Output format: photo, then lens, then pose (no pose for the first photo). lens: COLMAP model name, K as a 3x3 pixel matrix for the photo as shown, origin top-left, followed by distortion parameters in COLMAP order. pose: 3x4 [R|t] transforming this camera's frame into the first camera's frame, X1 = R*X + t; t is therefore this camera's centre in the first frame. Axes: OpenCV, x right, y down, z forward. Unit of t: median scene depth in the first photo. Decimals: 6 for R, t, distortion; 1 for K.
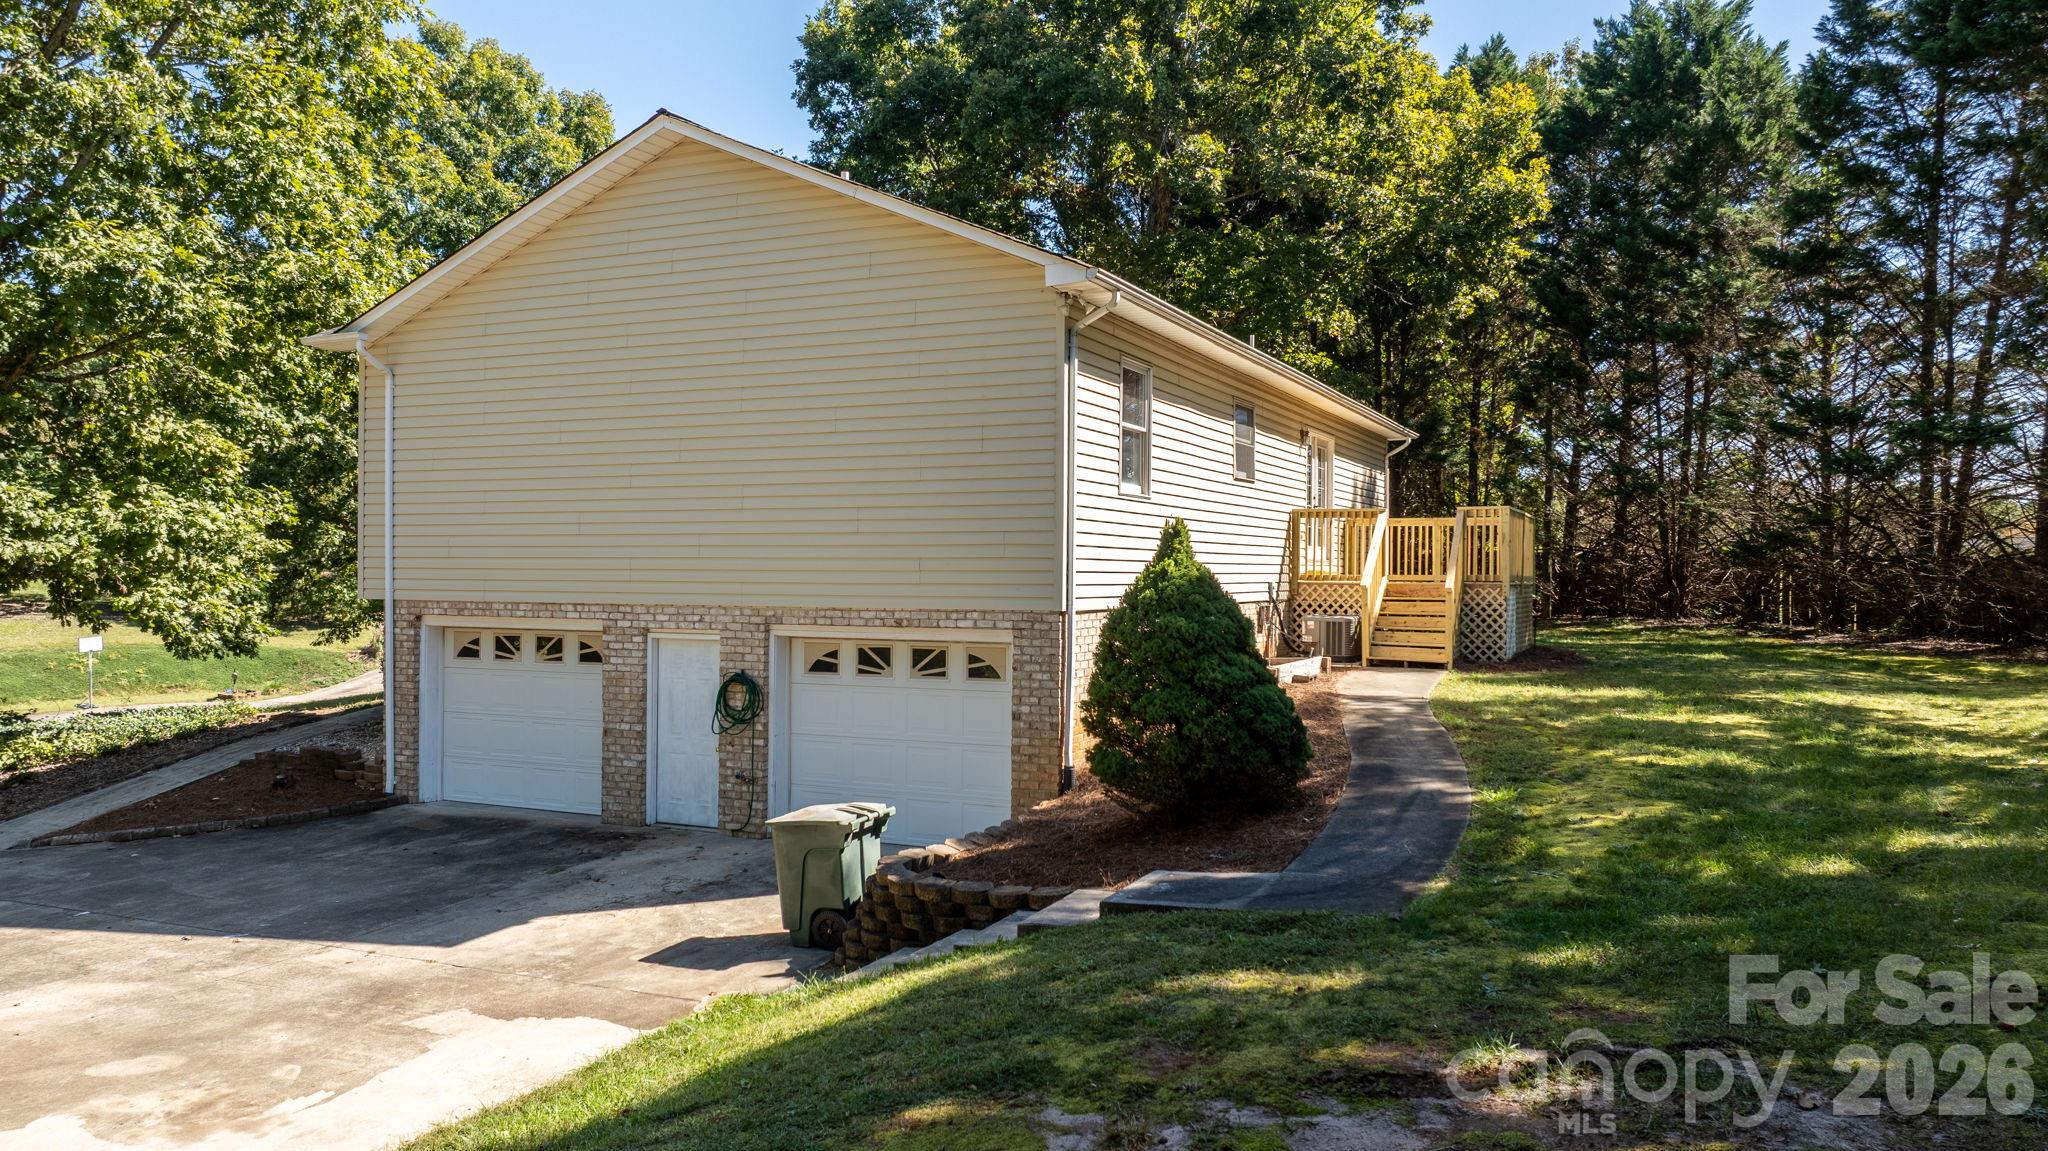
lens RADIAL K [[1438.8, 0, 1024.0], [0, 1438.8, 575.5], [0, 0, 1]] dist [-0.010897, -0.004301]
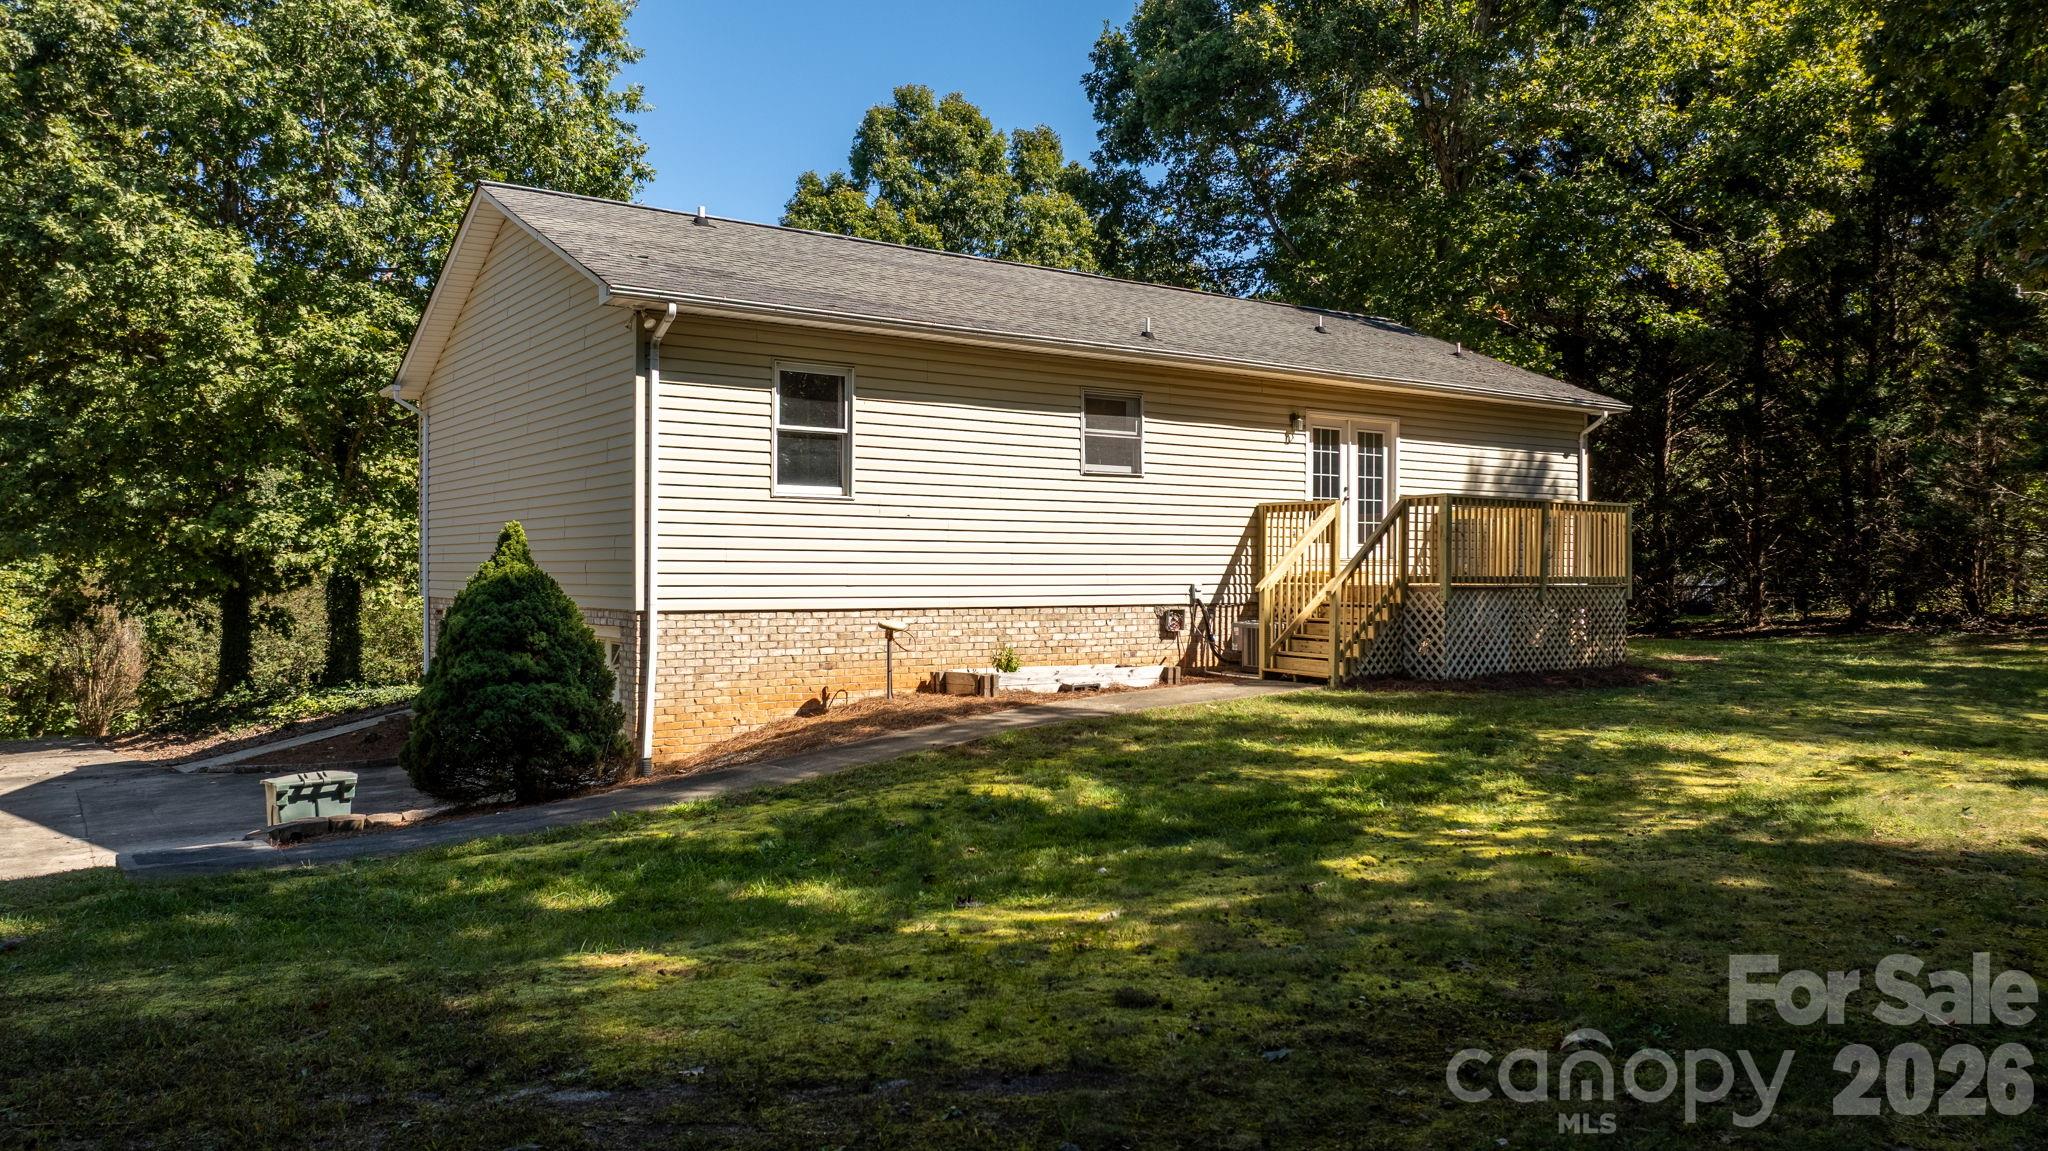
lens RADIAL K [[1438.8, 0, 1024.0], [0, 1438.8, 575.5], [0, 0, 1]] dist [-0.010897, -0.004301]
pose [[0.865115, -0.001043, -0.501573, 0.539097], [0.000094, 0.999998, -0.001917, 0.000971], [0.501574, 0.001611, 0.865113, 0.155101]]
